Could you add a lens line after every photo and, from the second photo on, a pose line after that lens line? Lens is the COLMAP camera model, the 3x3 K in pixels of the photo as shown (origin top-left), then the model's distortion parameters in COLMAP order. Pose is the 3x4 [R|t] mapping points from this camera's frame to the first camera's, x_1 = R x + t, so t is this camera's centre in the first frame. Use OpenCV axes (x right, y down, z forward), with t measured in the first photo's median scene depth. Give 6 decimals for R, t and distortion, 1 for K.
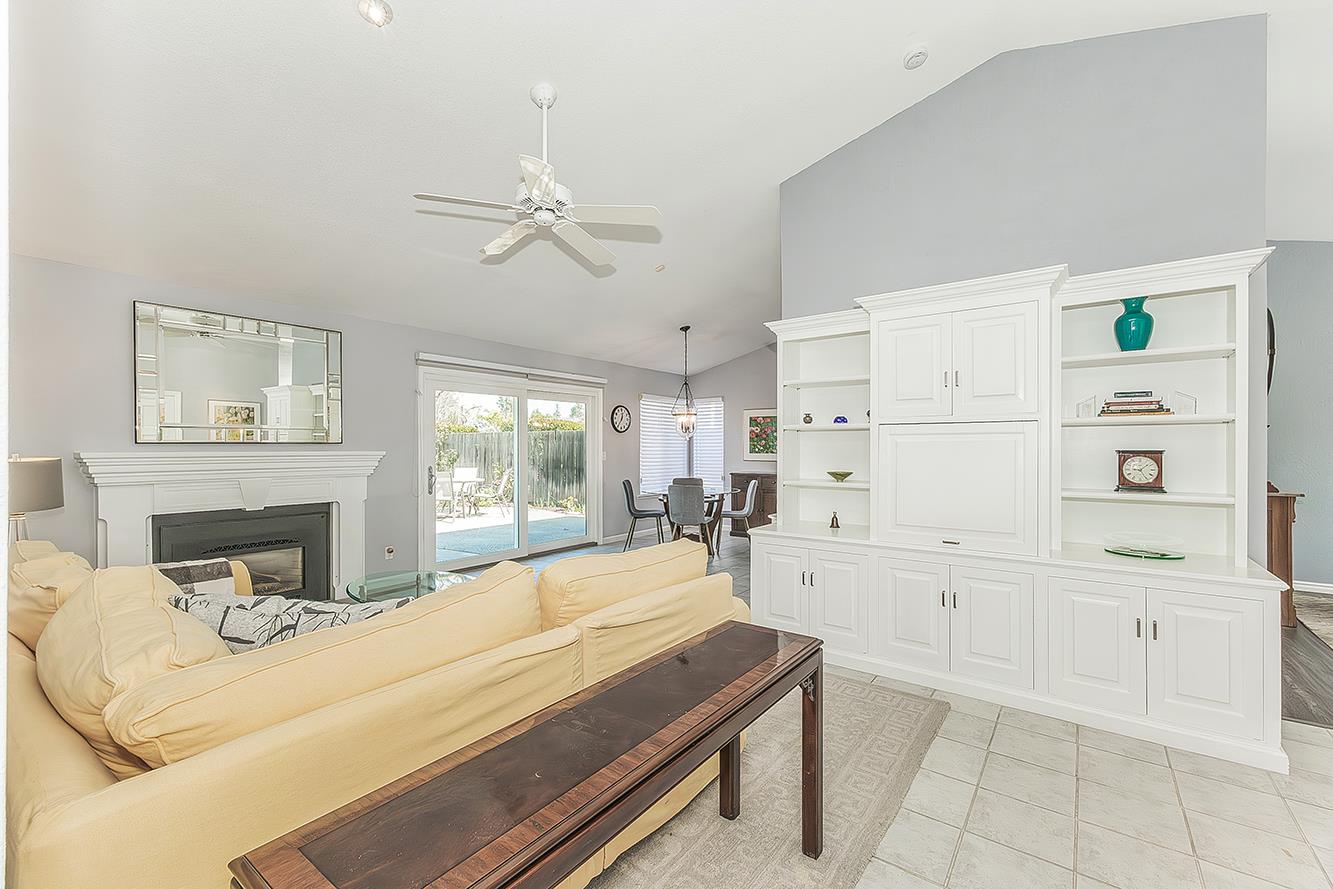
lens RADIAL K [[554.0, 0, 666.5], [0, 554.0, 444.5], [0, 0, 1]] dist [0.001386, 0.000090]
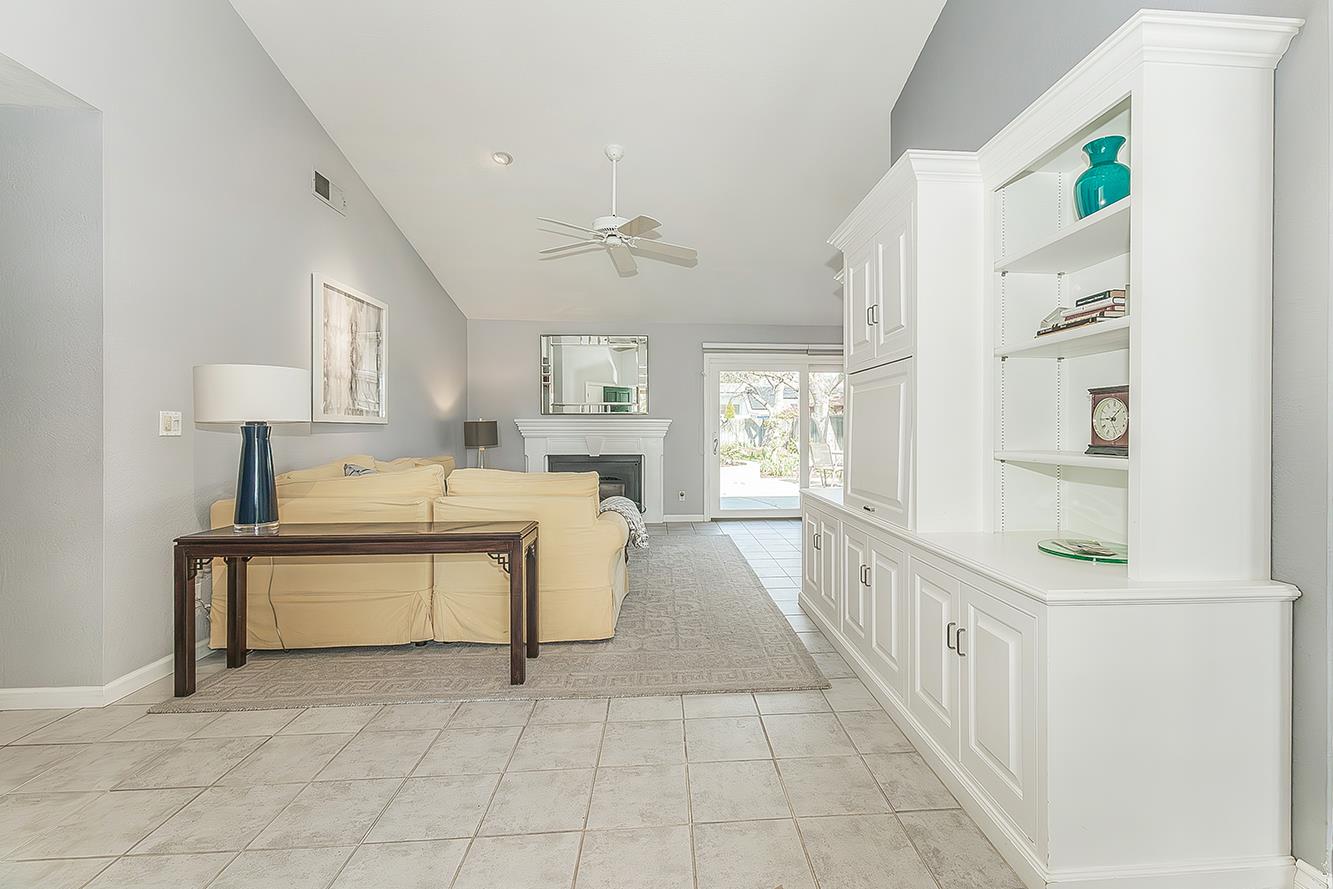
lens RADIAL K [[561.3, 0, 713.3], [0, 561.3, 444.0], [0, 0, 1]] dist [0.001078, 0.000206]
pose [[0.667882, 0.019739, -0.744005, 0.756413], [0.005299, 0.999497, 0.031274, 0.037758], [0.744248, -0.024830, 0.667442, 0.191822]]
